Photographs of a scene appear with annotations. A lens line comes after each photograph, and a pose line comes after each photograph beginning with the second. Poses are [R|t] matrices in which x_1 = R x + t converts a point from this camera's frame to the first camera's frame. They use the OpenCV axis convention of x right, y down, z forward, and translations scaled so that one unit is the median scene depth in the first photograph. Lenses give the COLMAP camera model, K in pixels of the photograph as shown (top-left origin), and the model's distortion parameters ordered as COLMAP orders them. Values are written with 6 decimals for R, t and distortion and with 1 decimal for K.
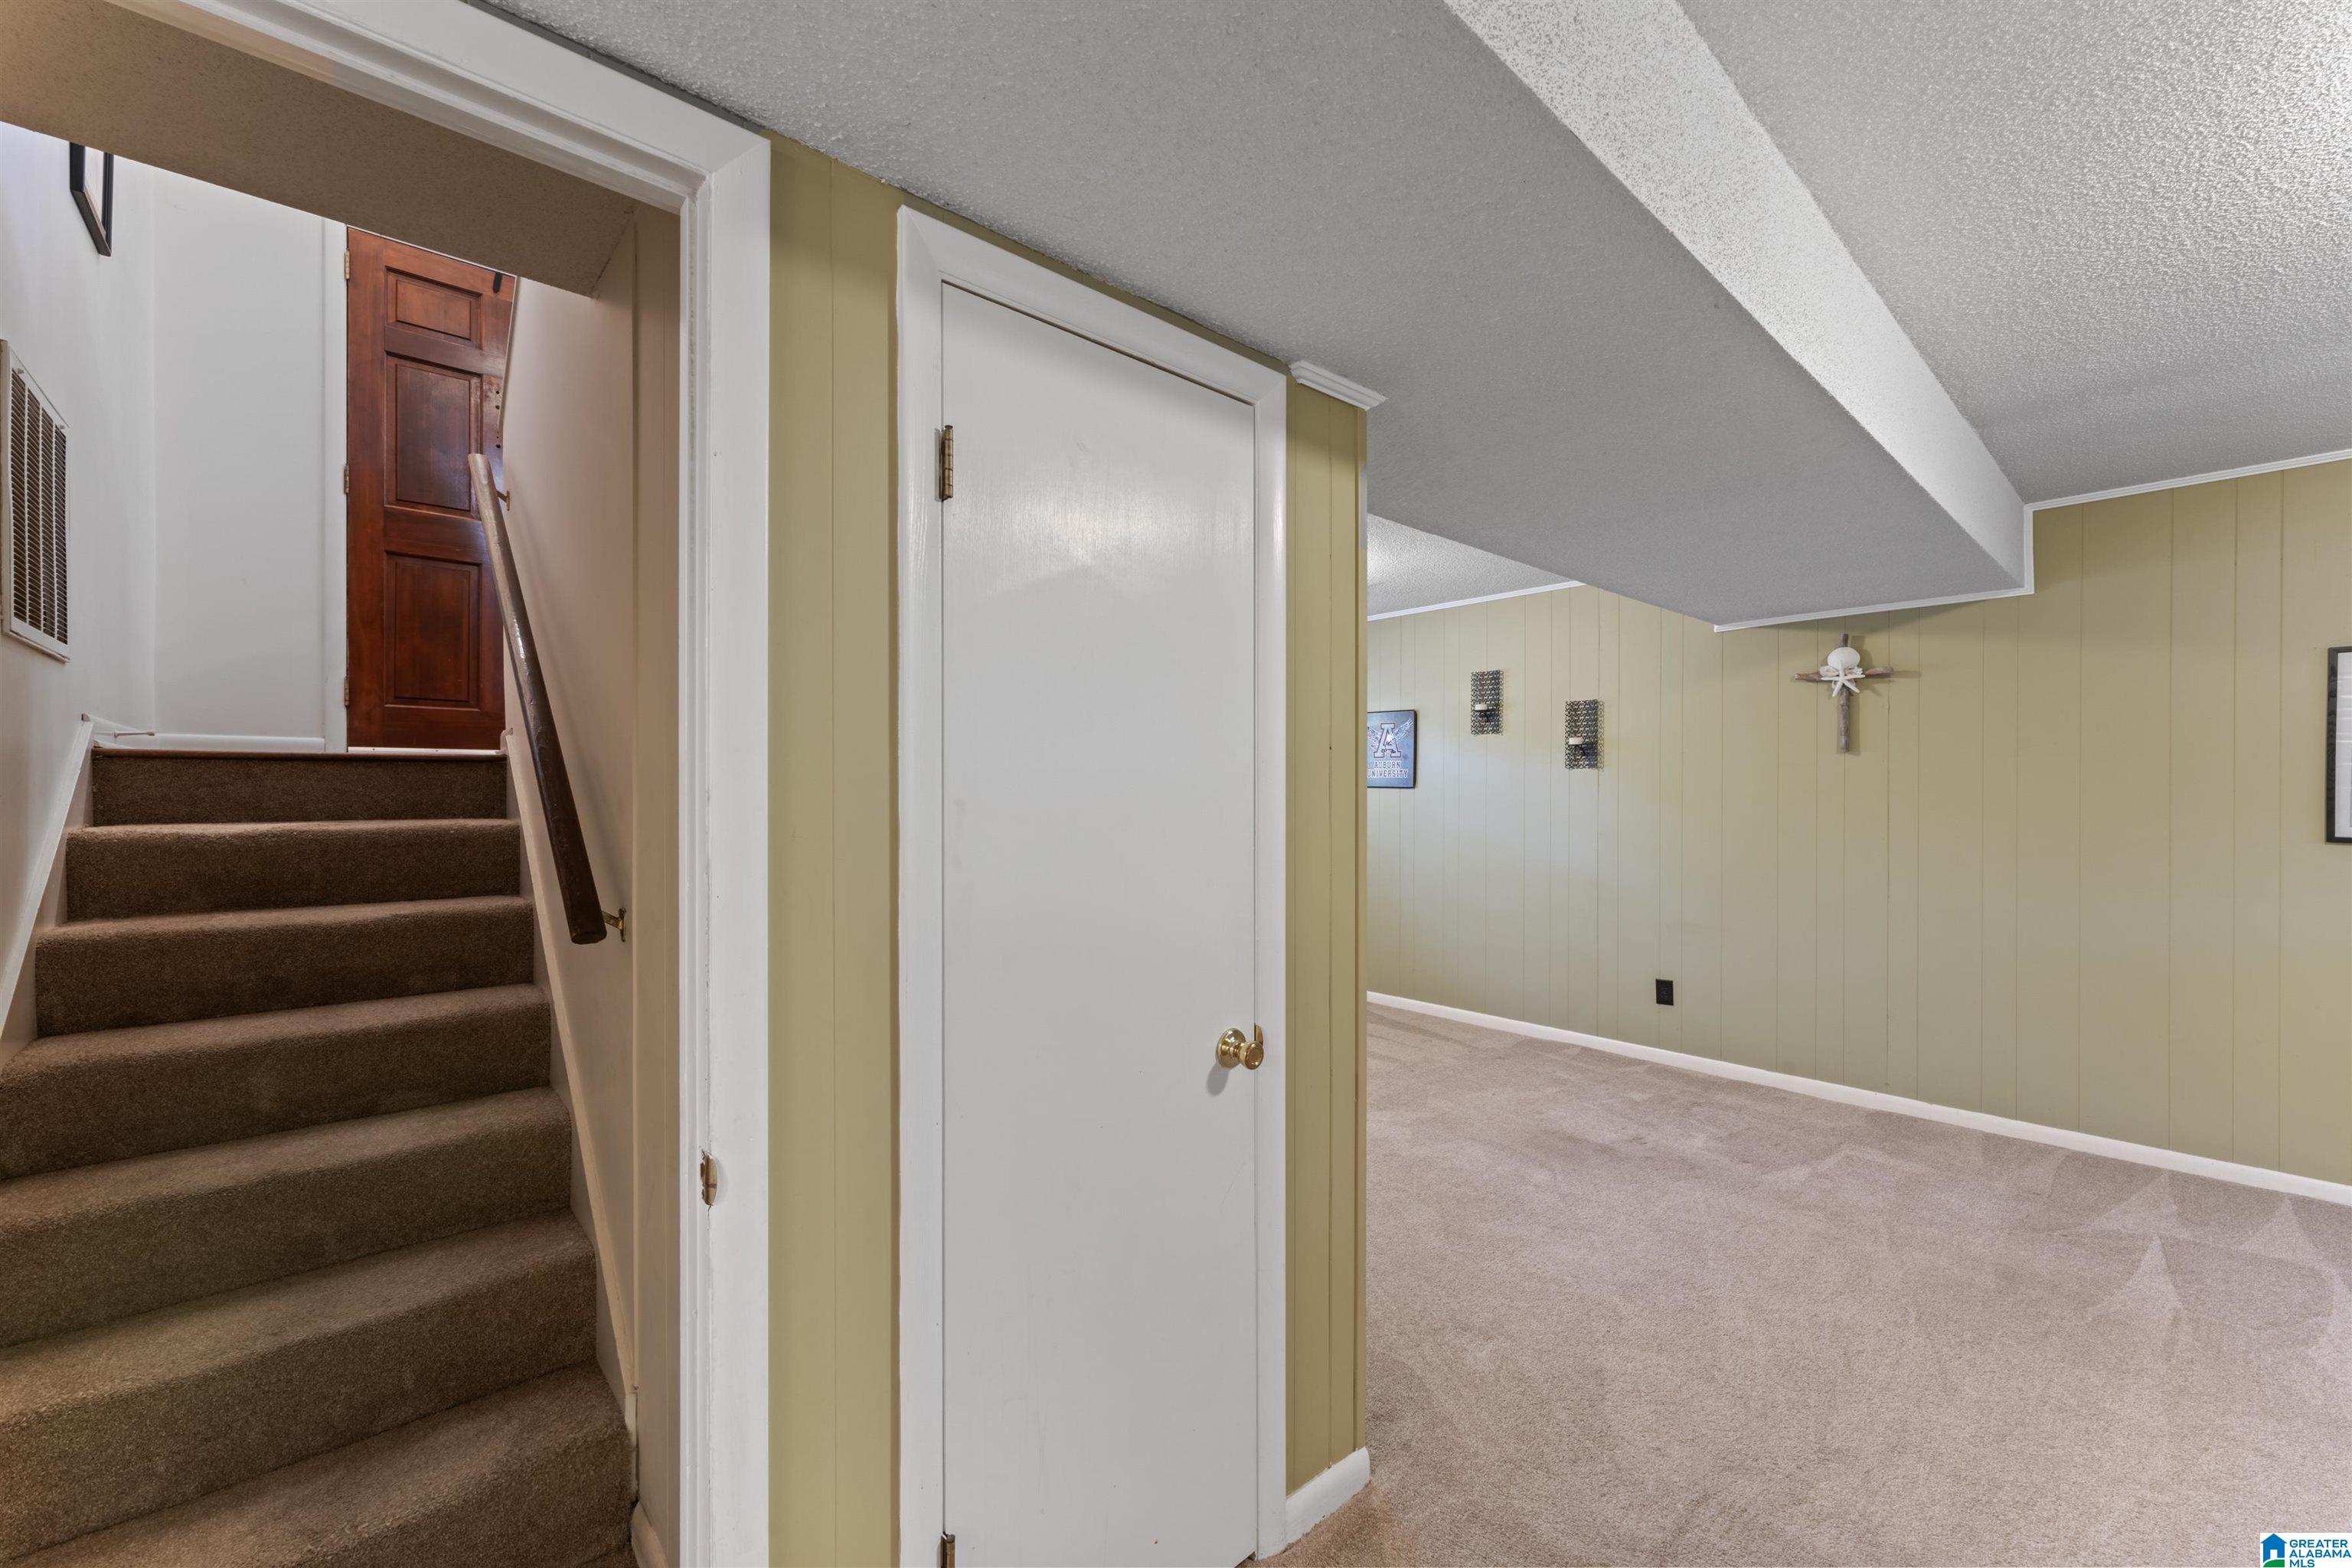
lens RADIAL K [[934.0, 0, 1165.9], [0, 934.0, 788.3], [0, 0, 1]] dist [0.001479, -0.000141]
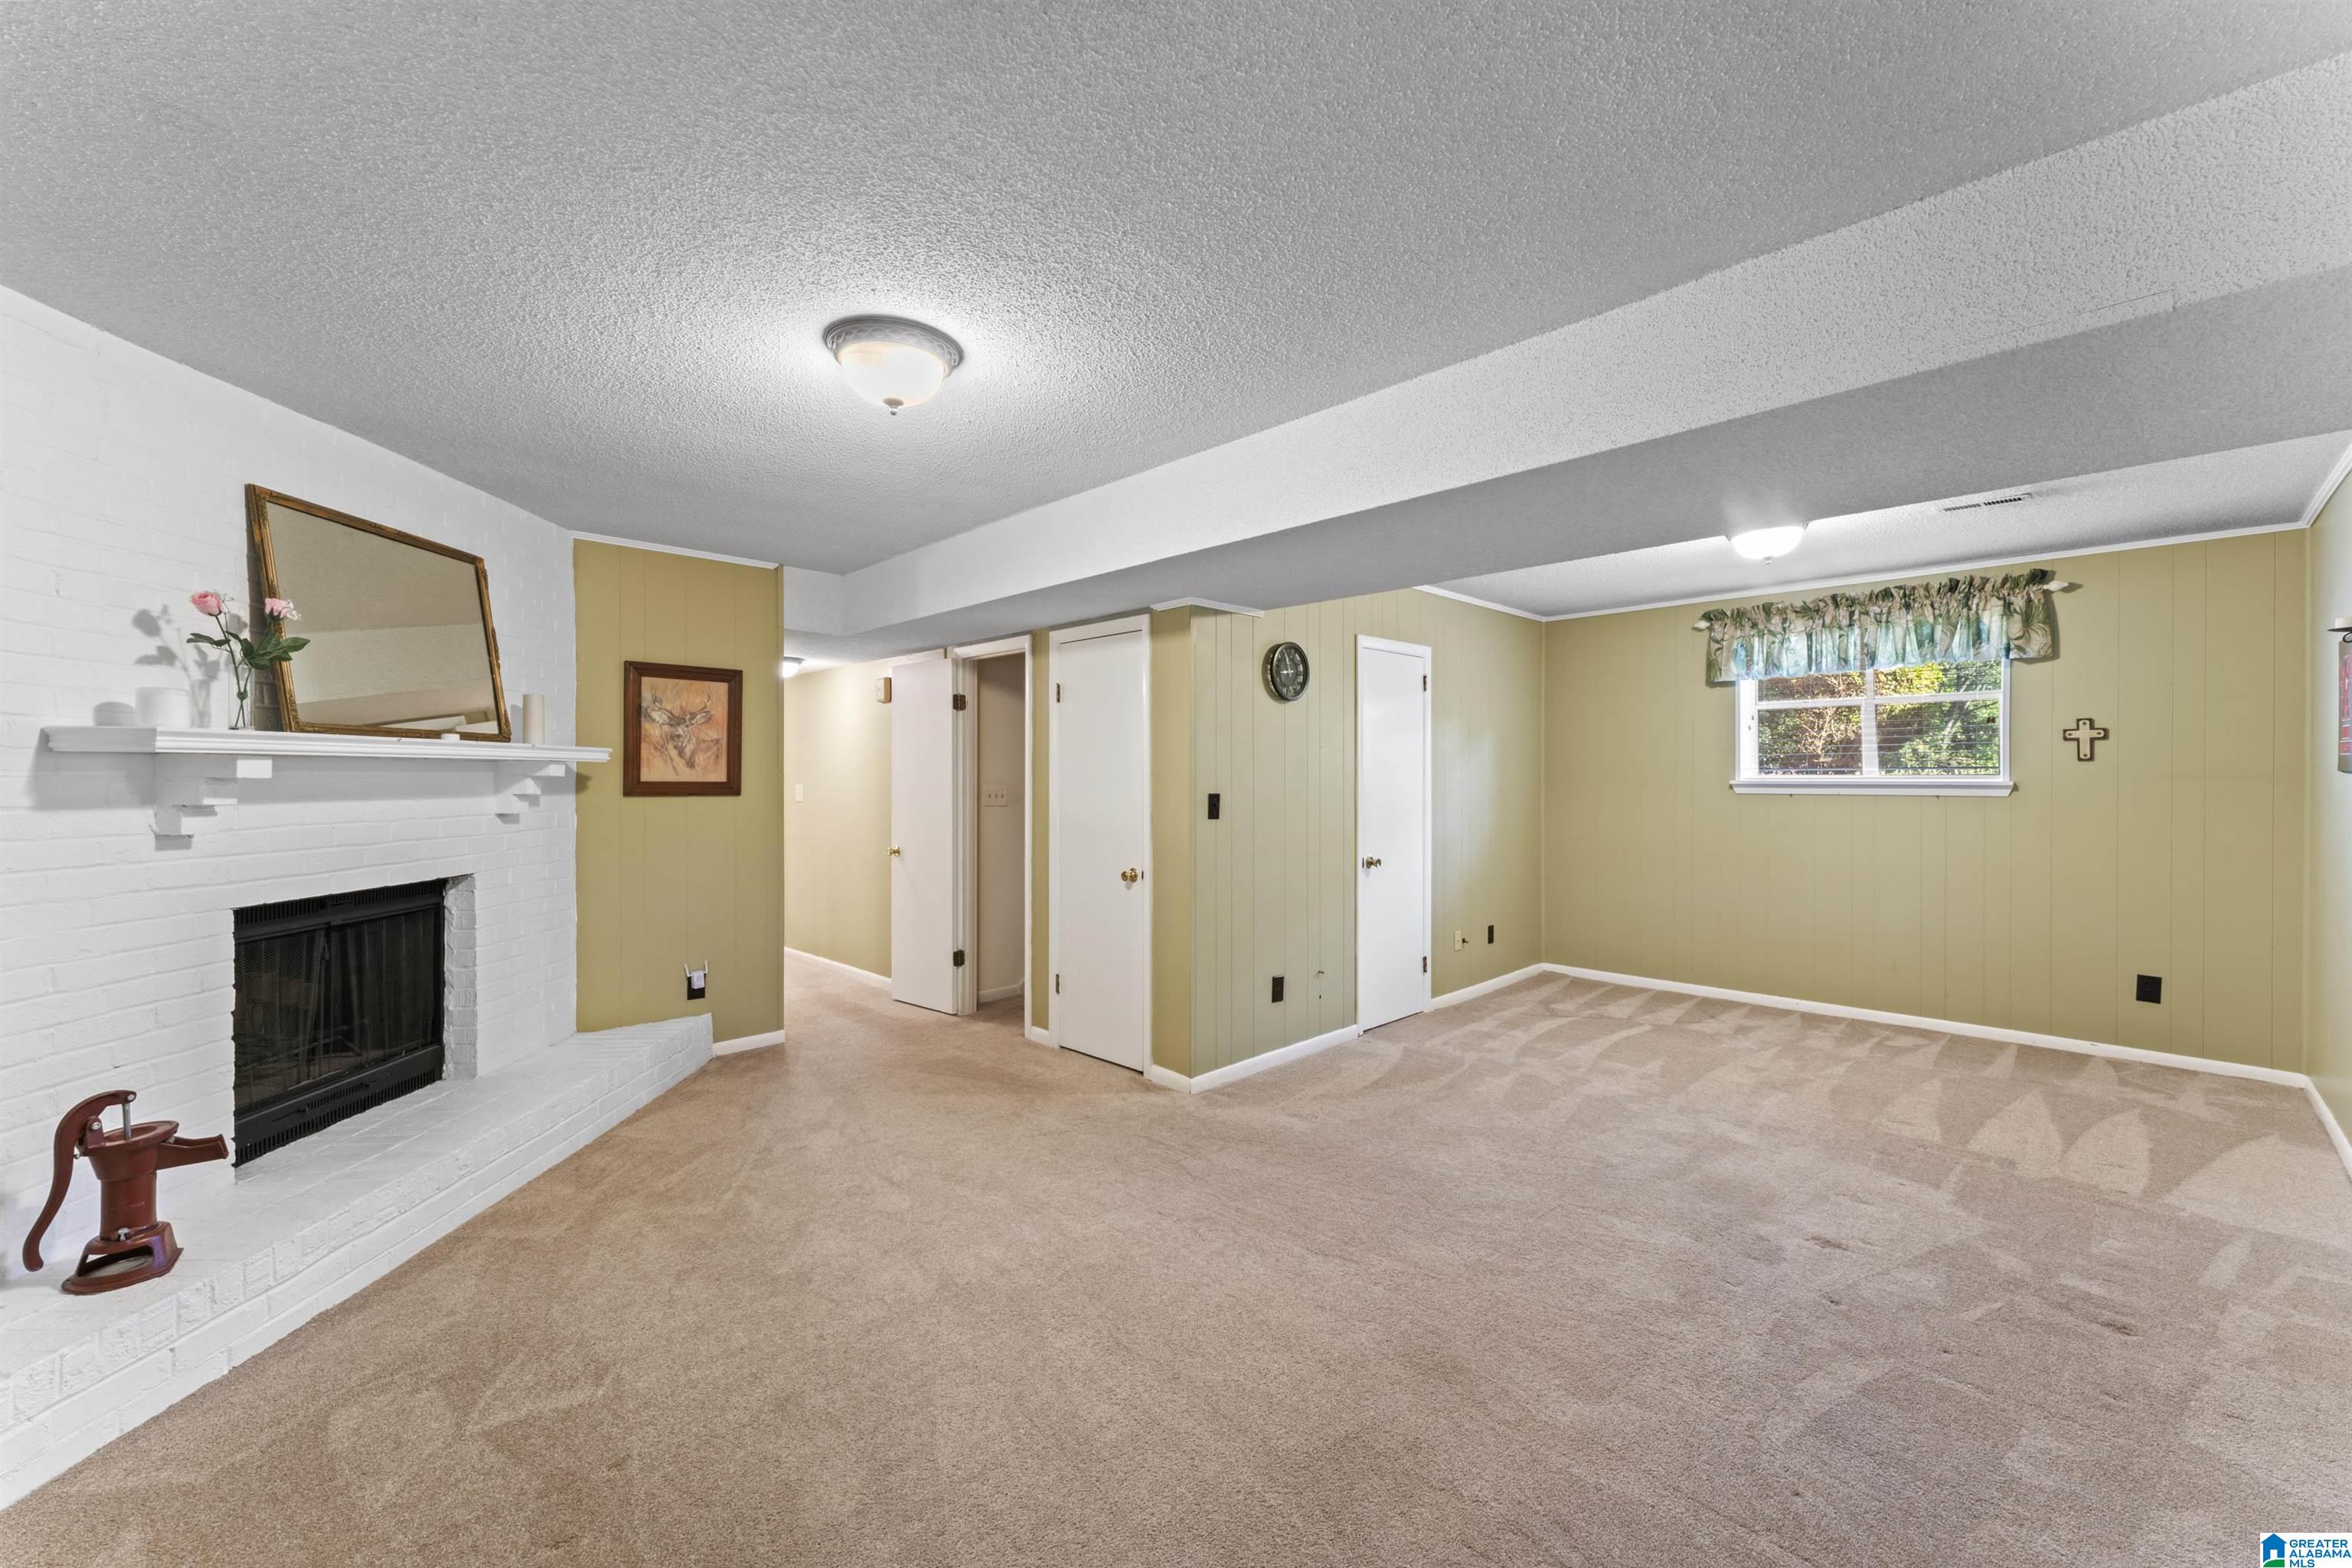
lens RADIAL K [[934.0, 0, 1165.9], [0, 934.0, 788.3], [0, 0, 1]] dist [0.001479, -0.000141]
pose [[0.053002, 0.014536, -0.998489, 2.557757], [0.004205, 0.999882, 0.014779, -0.010520], [0.998586, -0.004982, 0.052935, 0.886002]]
